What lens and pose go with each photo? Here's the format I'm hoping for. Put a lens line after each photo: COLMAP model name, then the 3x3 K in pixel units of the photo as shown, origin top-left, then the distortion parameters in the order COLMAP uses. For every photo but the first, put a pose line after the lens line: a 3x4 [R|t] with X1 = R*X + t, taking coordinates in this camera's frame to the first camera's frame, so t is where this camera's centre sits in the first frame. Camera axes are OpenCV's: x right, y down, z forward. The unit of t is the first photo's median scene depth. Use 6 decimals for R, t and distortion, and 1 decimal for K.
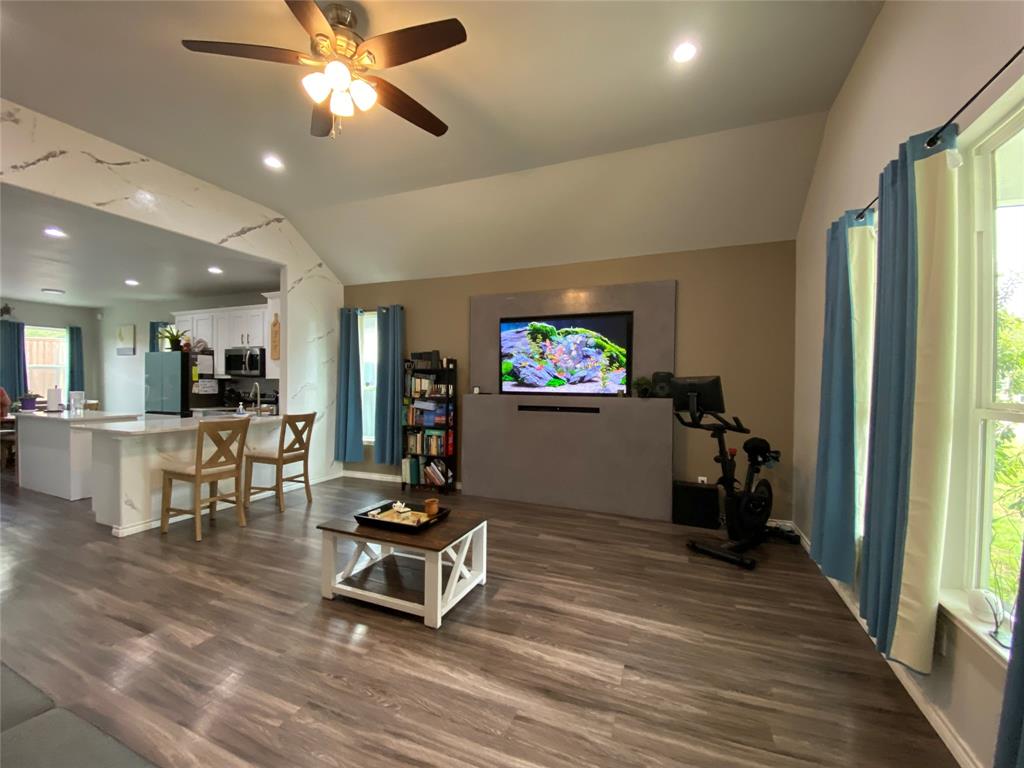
lens RADIAL K [[414.5, 0, 513.4], [0, 414.5, 385.2], [0, 0, 1]] dist [0.013039, -0.016831]
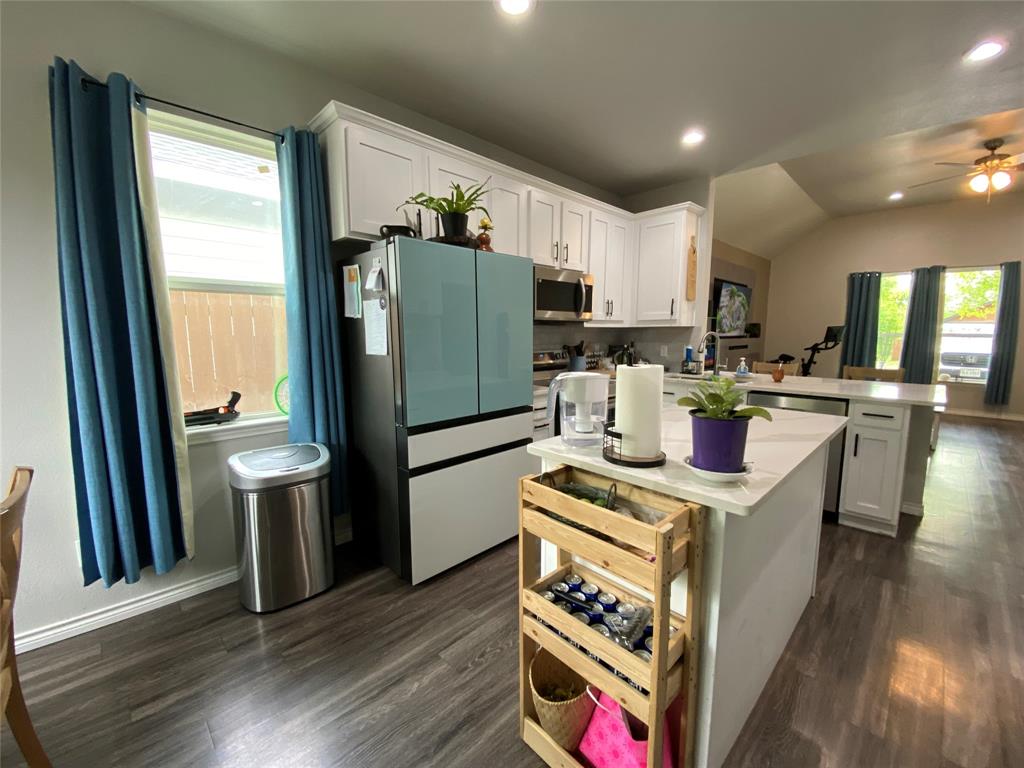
lens RADIAL K [[414.5, 0, 512.1], [0, 414.5, 388.3], [0, 0, 1]] dist [0.013039, -0.016831]
pose [[0.408263, -0.133764, 0.903011, -1.420110], [0.012983, 0.989957, 0.140773, -0.015190], [-0.912772, -0.045749, 0.405899, 1.002121]]
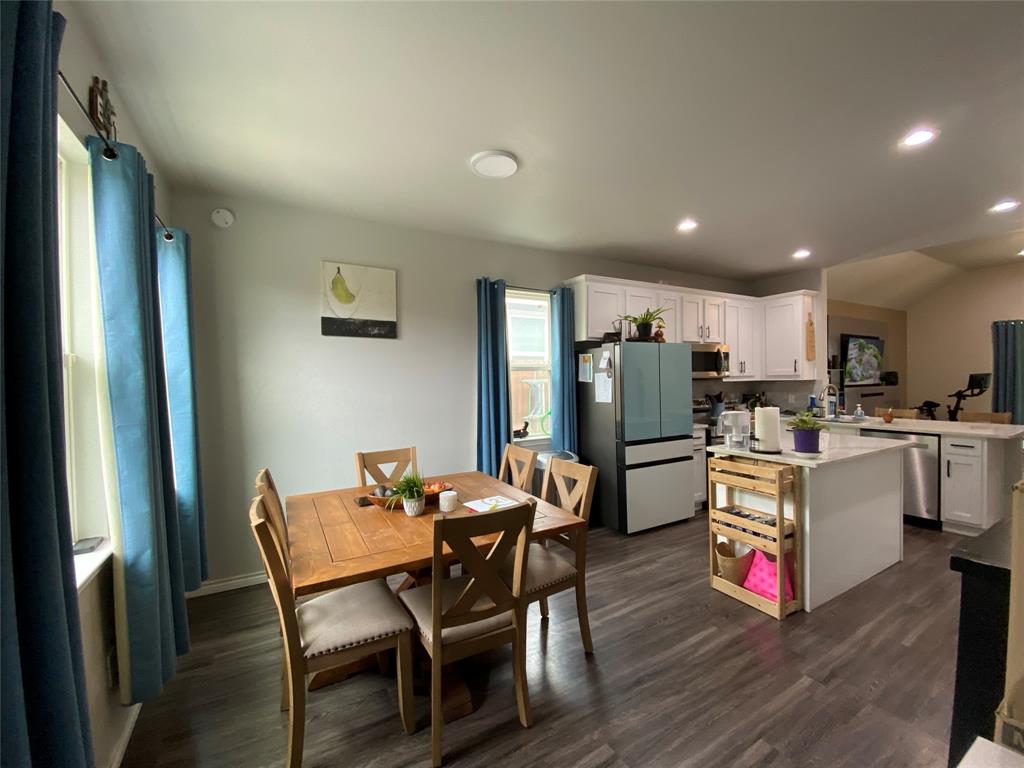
lens RADIAL K [[414.5, 0, 513.1], [0, 414.5, 386.4], [0, 0, 1]] dist [0.013039, -0.016831]
pose [[0.629189, -0.033227, 0.776542, -1.797311], [0.028386, 0.999402, 0.019764, -0.040697], [-0.776734, 0.009608, 0.629756, 0.947883]]
